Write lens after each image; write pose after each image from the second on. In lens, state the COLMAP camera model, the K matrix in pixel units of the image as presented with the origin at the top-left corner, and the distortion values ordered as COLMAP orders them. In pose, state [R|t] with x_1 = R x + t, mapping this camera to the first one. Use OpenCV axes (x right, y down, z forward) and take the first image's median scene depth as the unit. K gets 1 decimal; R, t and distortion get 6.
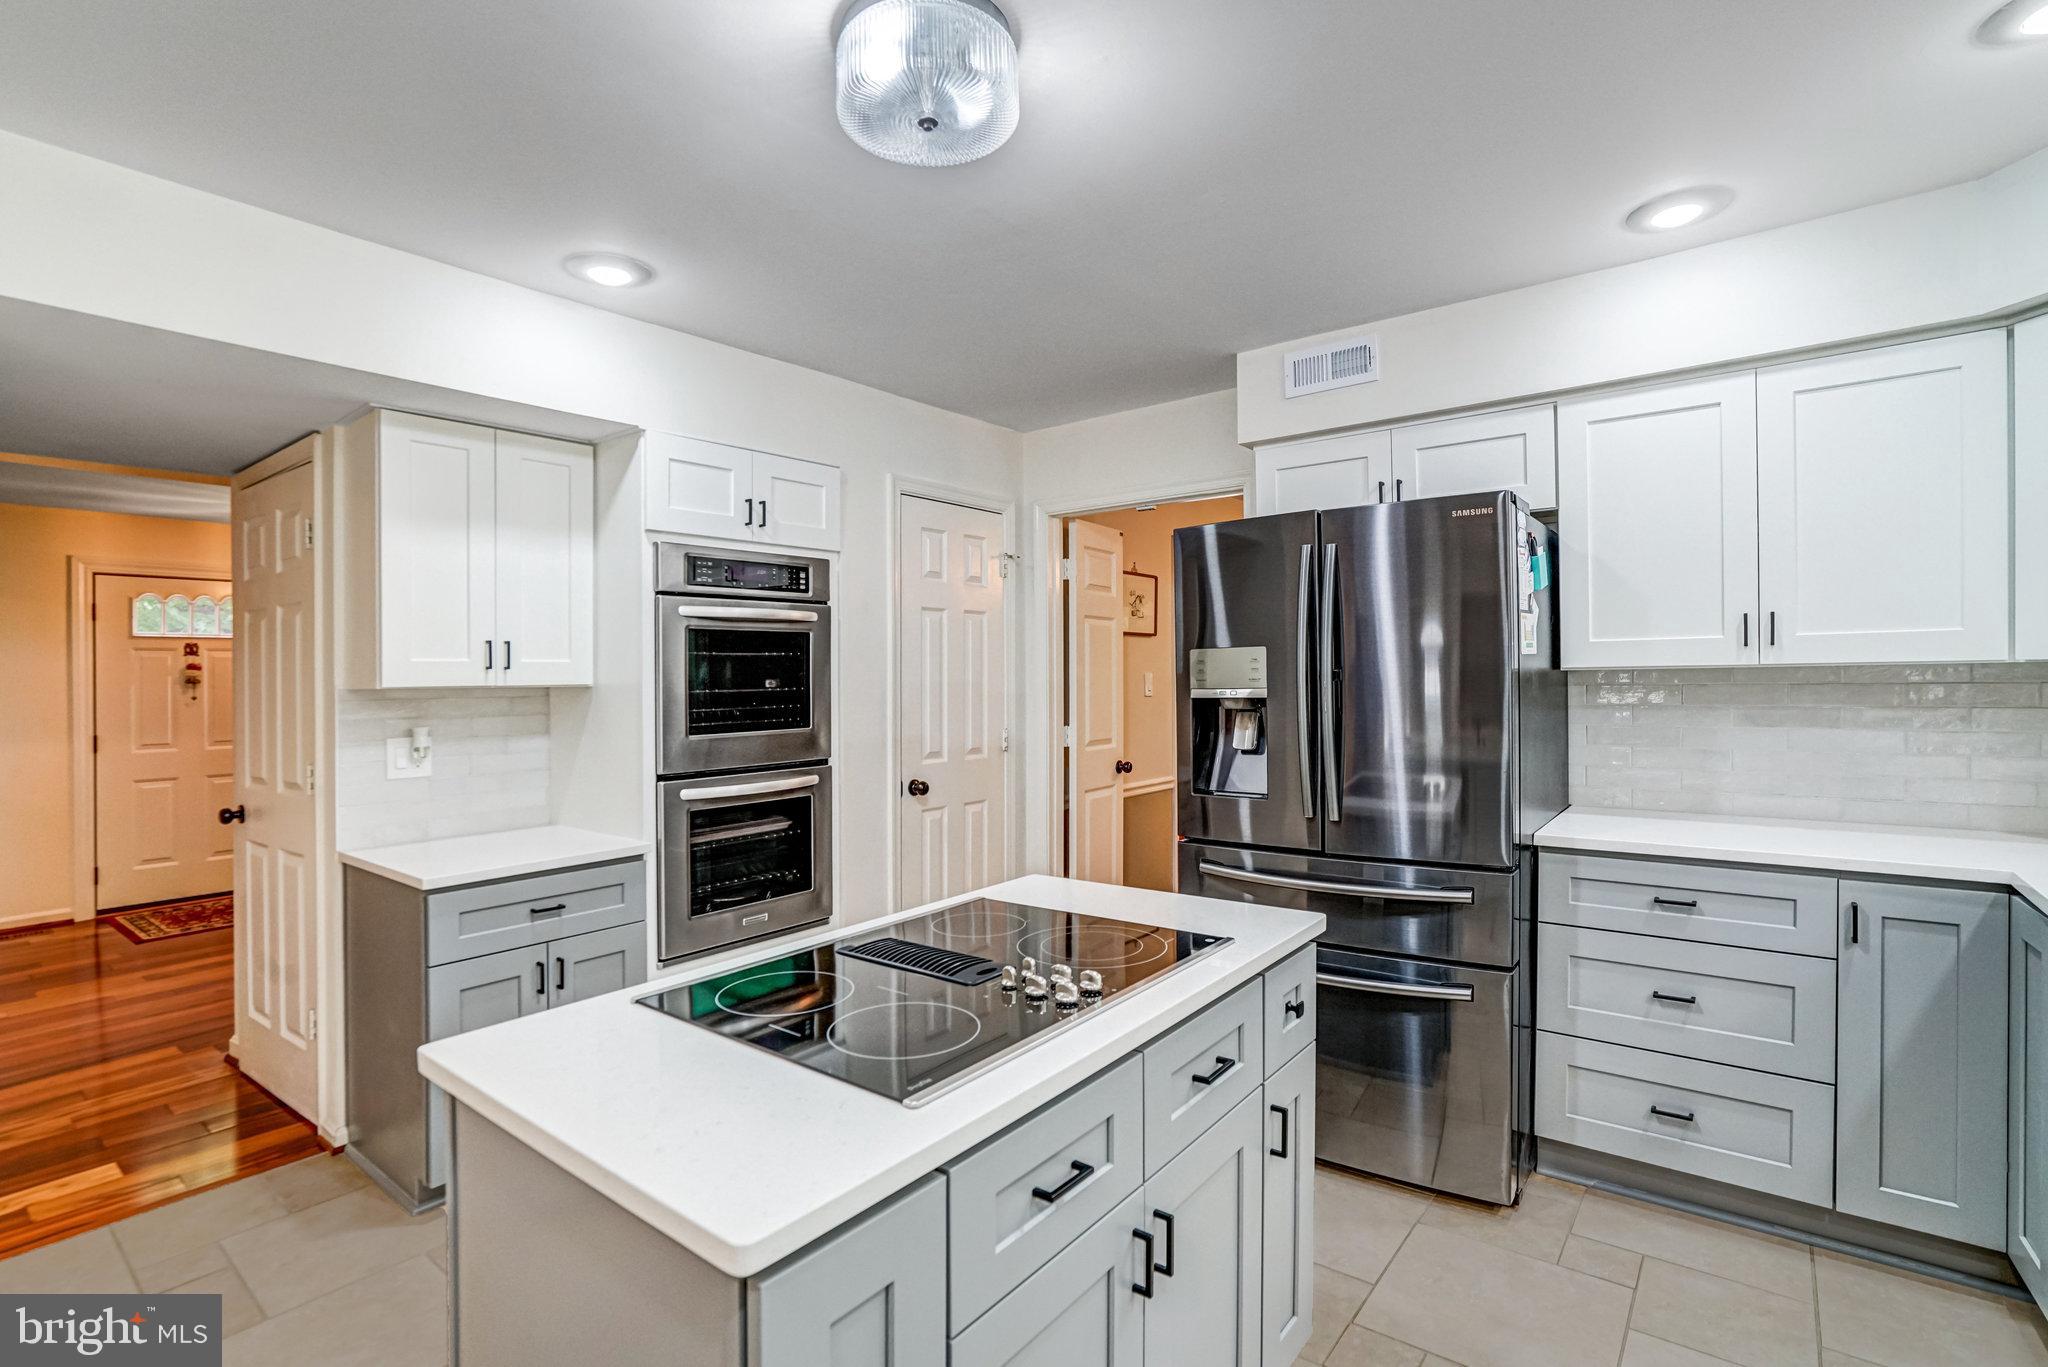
lens RADIAL K [[982.0, 0, 1028.3], [0, 982.0, 692.1], [0, 0, 1]] dist [0.000044, 0.000194]
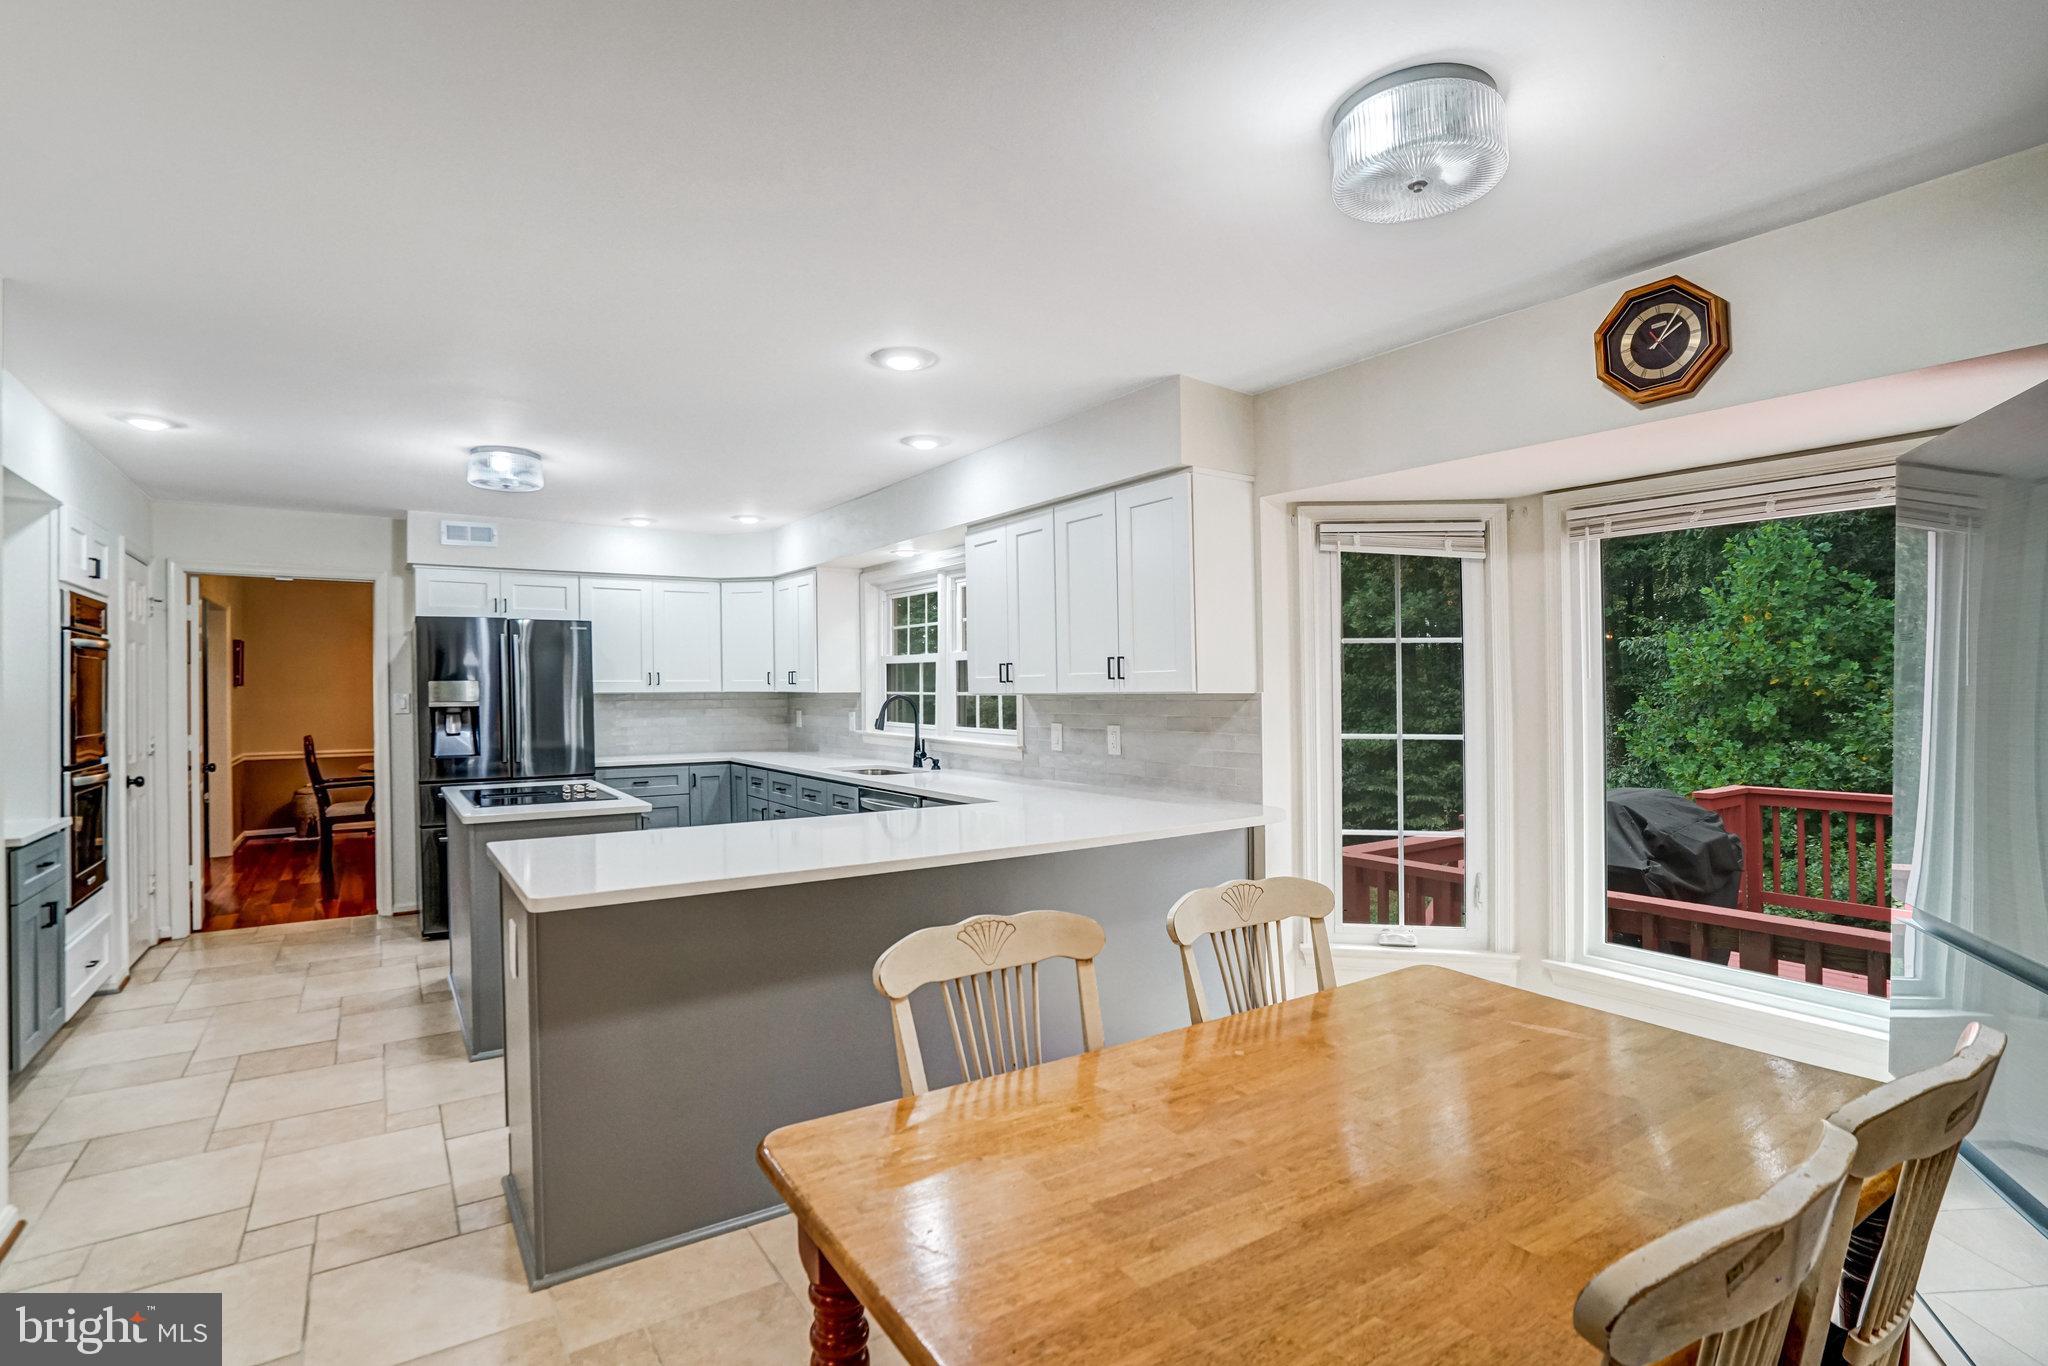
lens RADIAL K [[982.0, 0, 1028.3], [0, 982.0, 691.6], [0, 0, 1]] dist [0.000044, 0.000194]
pose [[0.293877, 0.012556, 0.955761, -1.333255], [0.017782, 0.999669, -0.018600, 0.032786], [-0.955678, 0.022461, 0.293556, -0.657519]]
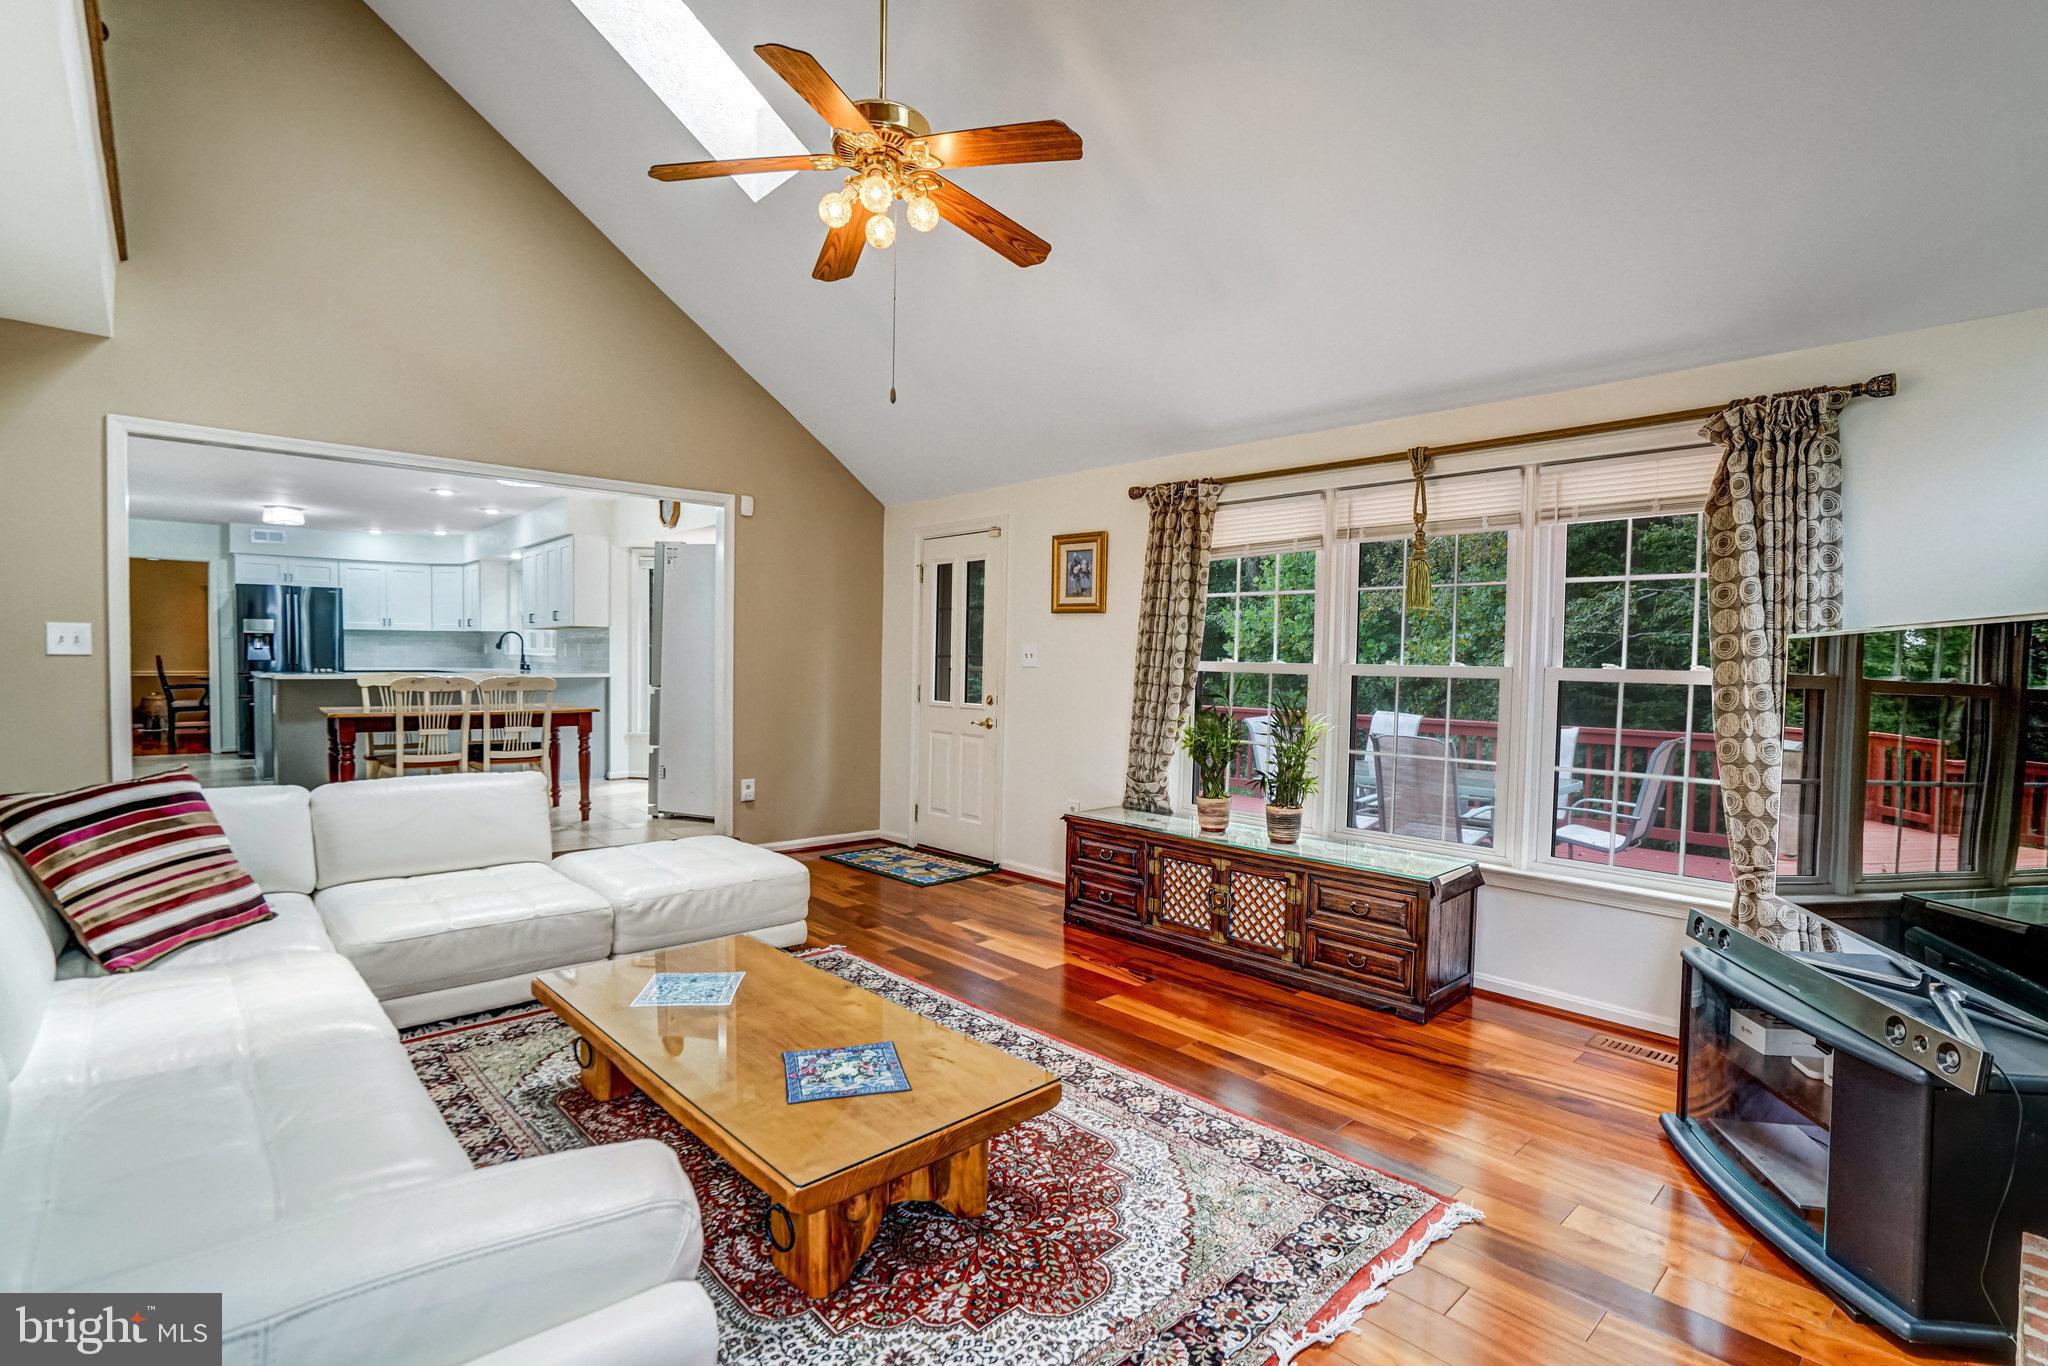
lens RADIAL K [[966.2, 0, 1024.0], [0, 966.2, 683.0], [0, 0, 1]] dist [-0.000308, 0.000022]
pose [[0.165754, -0.004453, 0.986157, -2.829221], [0.007785, 0.999965, 0.003206, 0.199858], [-0.986136, 0.007146, 0.165782, -2.343891]]
